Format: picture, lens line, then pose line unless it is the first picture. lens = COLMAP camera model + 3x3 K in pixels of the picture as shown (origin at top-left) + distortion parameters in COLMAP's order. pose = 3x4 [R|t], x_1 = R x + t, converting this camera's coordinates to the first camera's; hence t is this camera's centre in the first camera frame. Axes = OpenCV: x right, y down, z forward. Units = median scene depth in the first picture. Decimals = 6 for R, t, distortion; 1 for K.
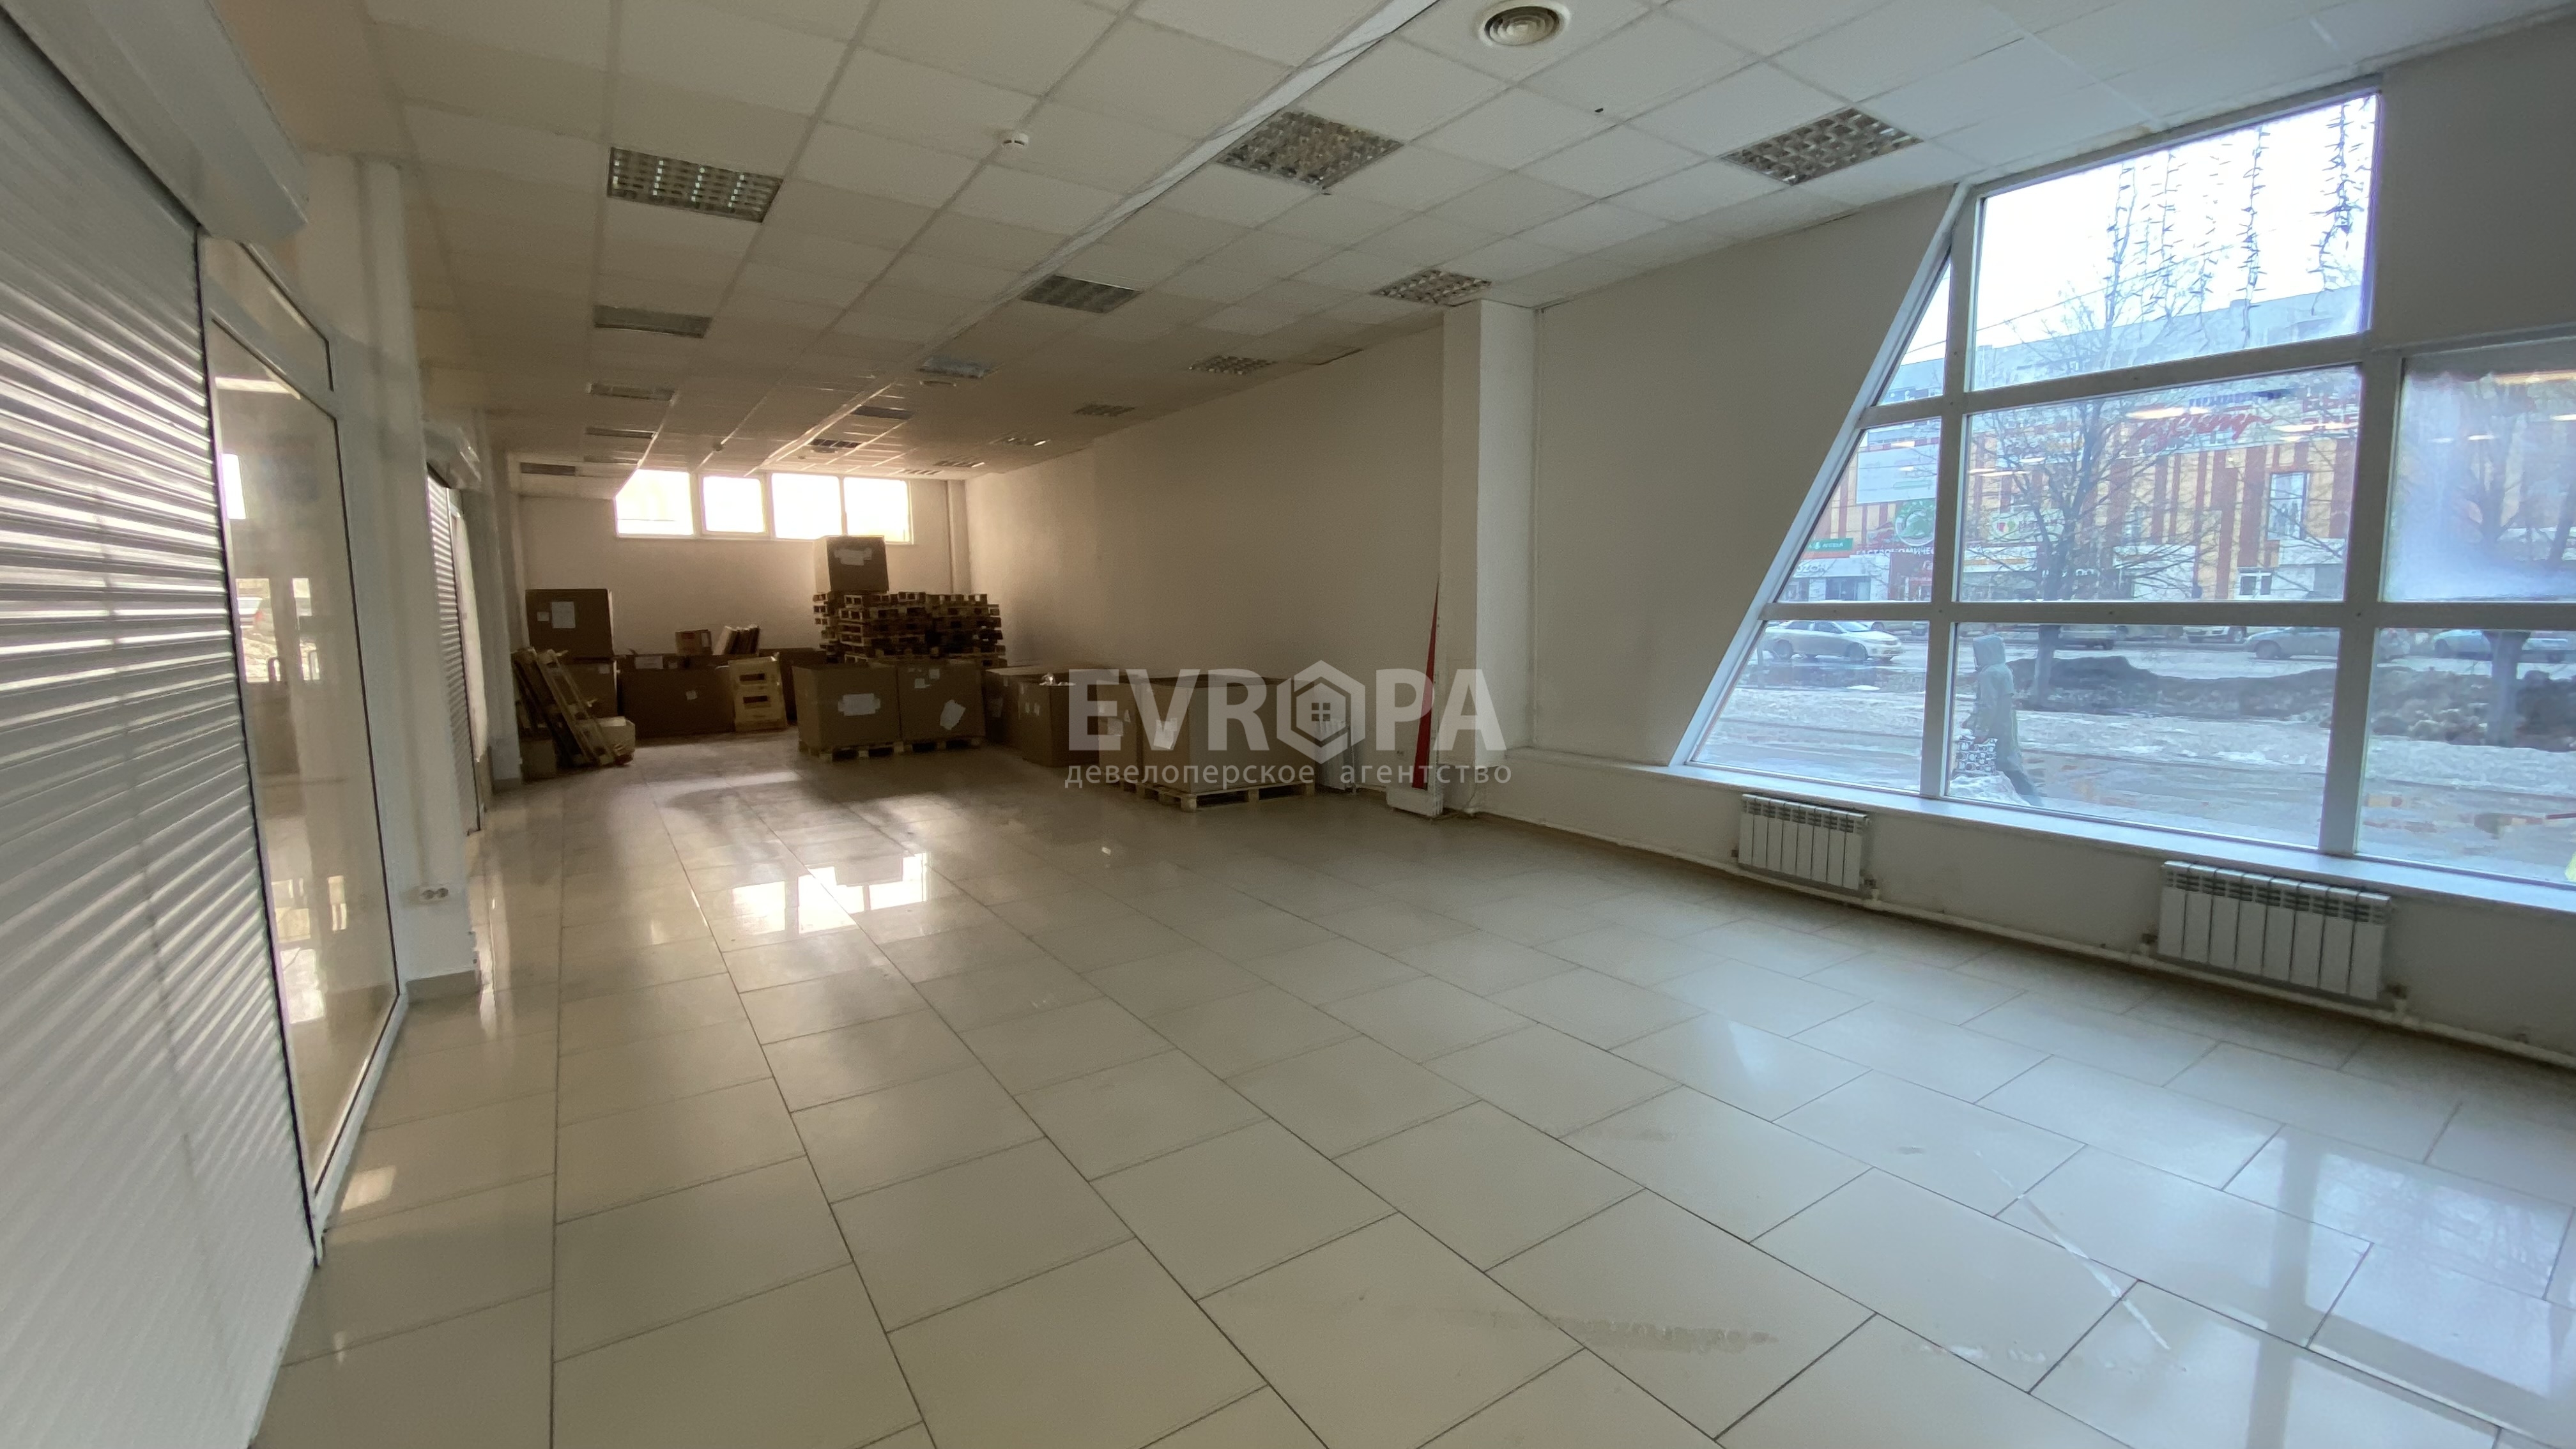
lens RADIAL K [[1040.2, 0, 1288.0], [0, 1040.2, 724.5], [0, 0, 1]] dist [0.000889, 0.000146]
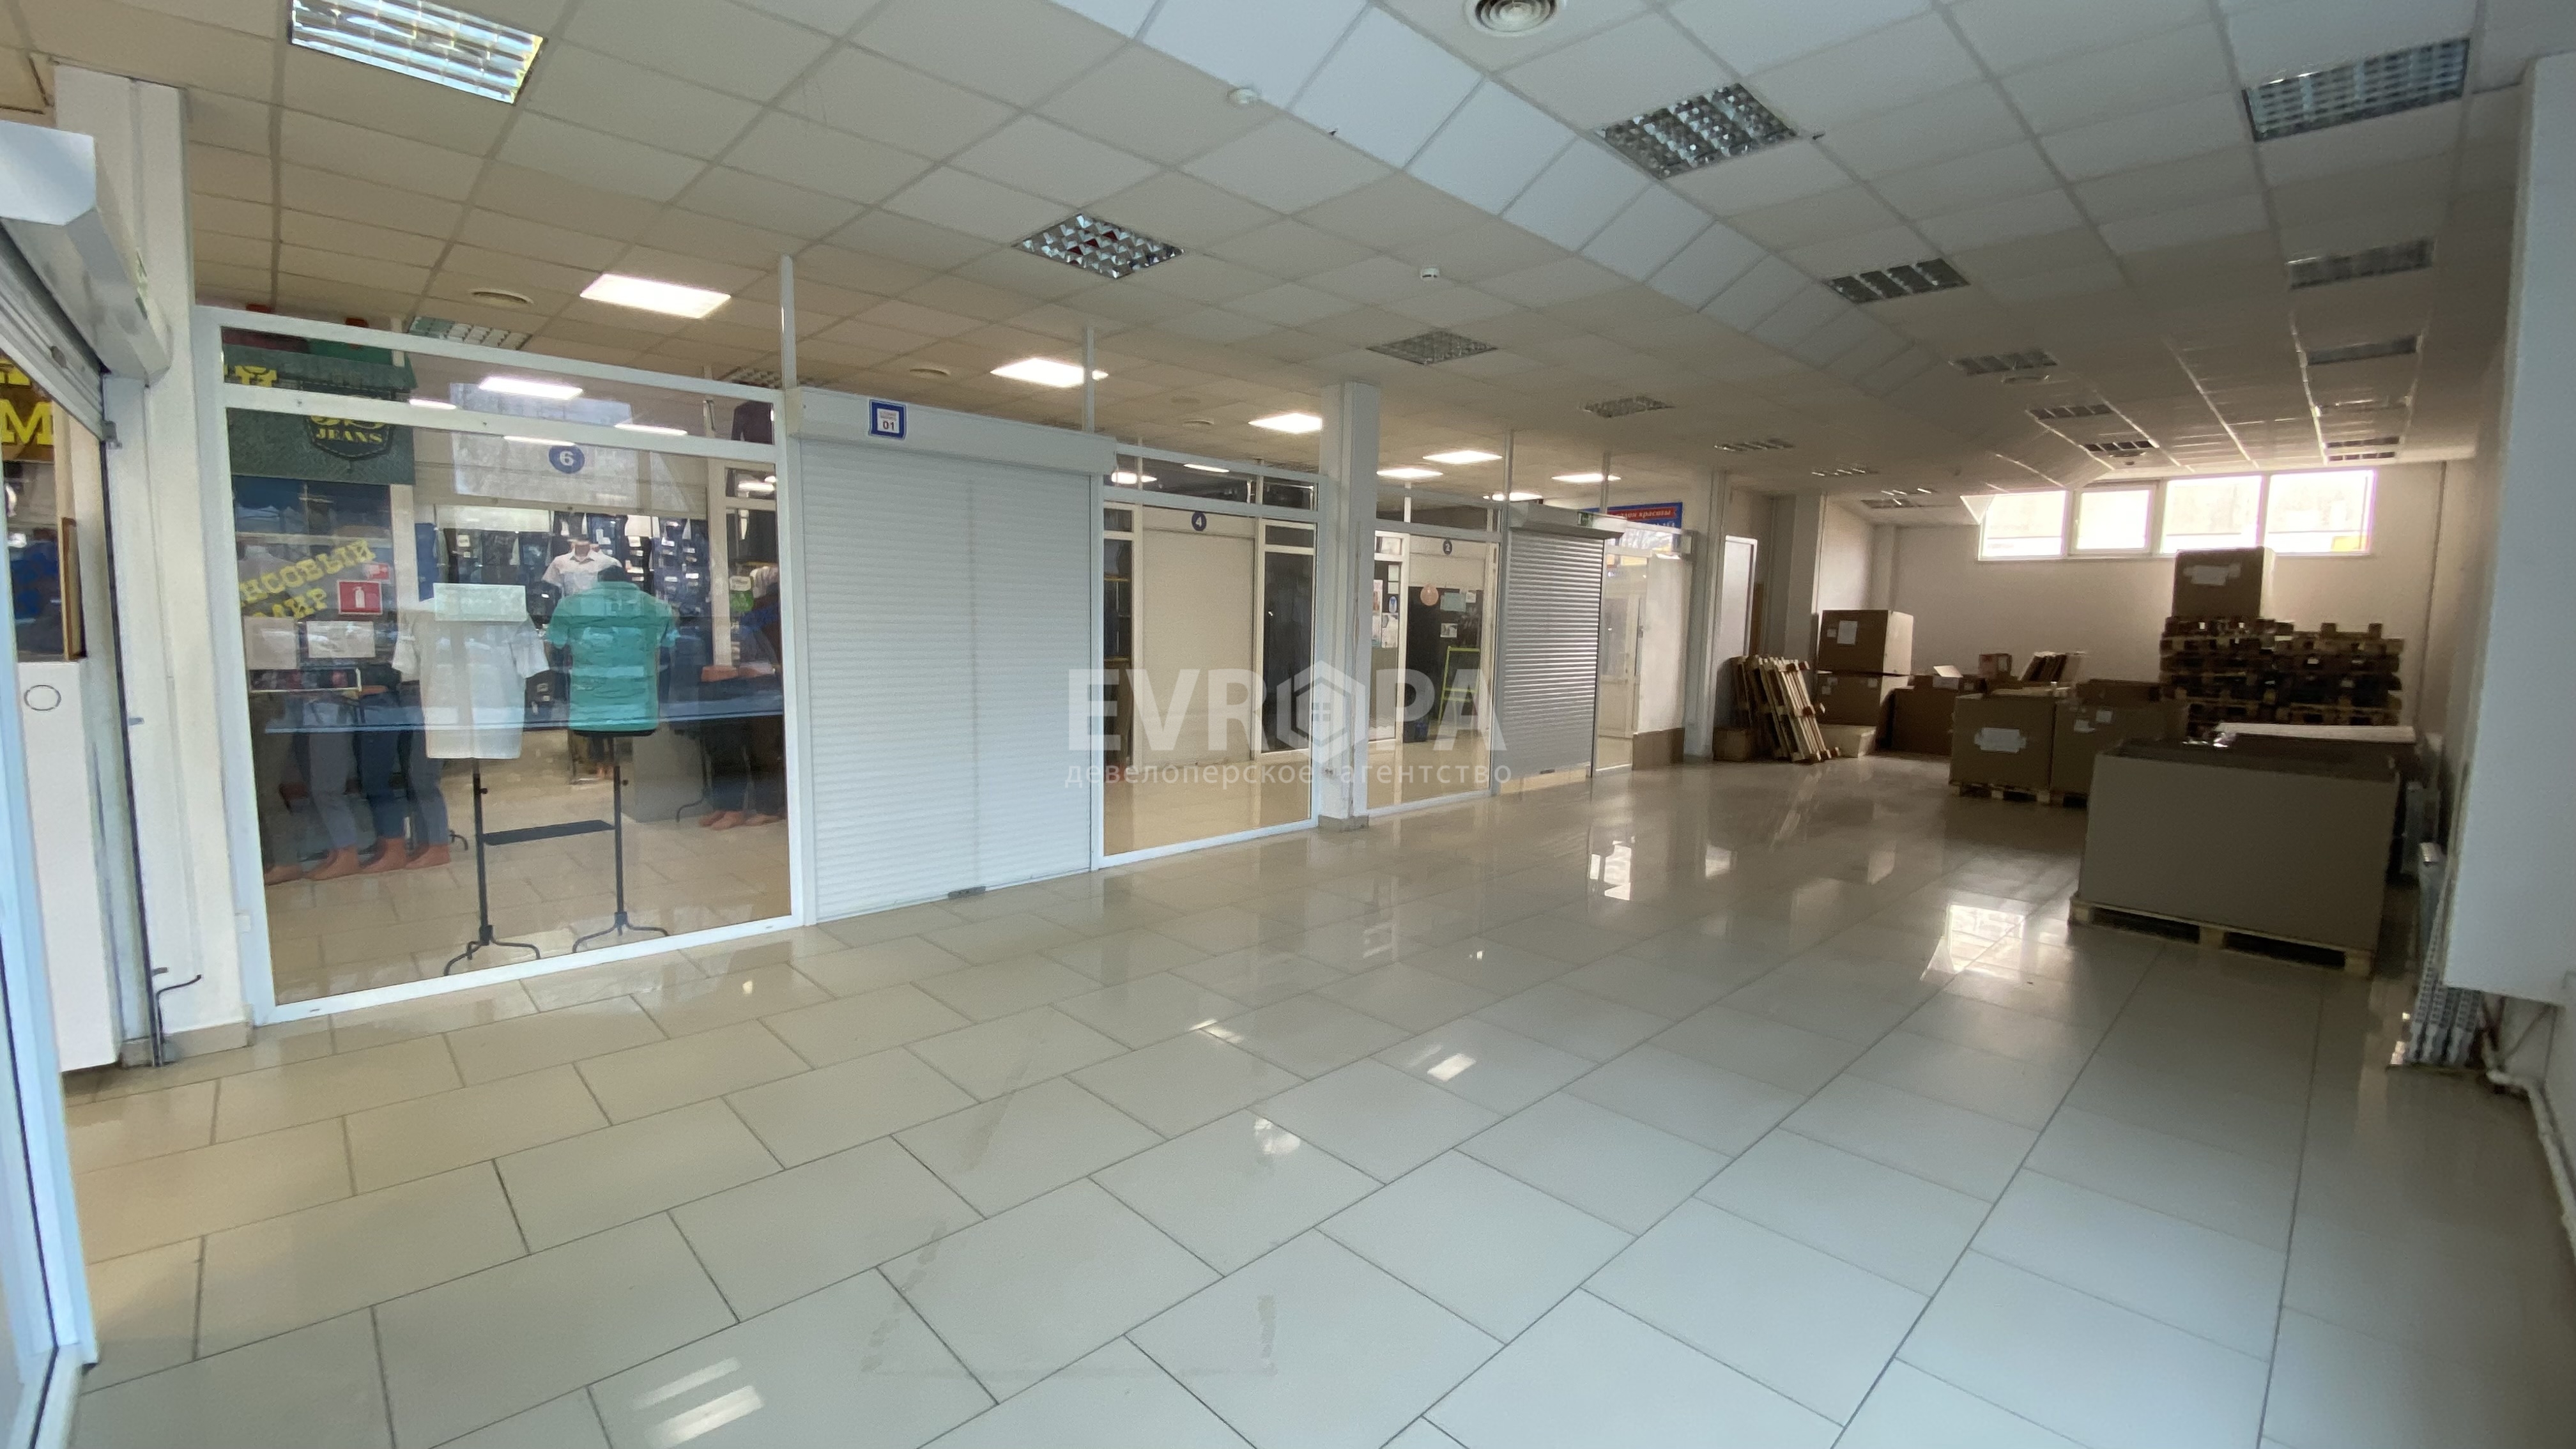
lens RADIAL K [[1040.2, 0, 1288.0], [0, 1040.2, 724.5], [0, 0, 1]] dist [0.000889, 0.000146]
pose [[0.146097, 0.118246, -0.982178, 0.305626], [-0.138265, 0.985527, 0.098083, -0.027991], [0.979560, 0.121471, 0.160331, 0.192544]]
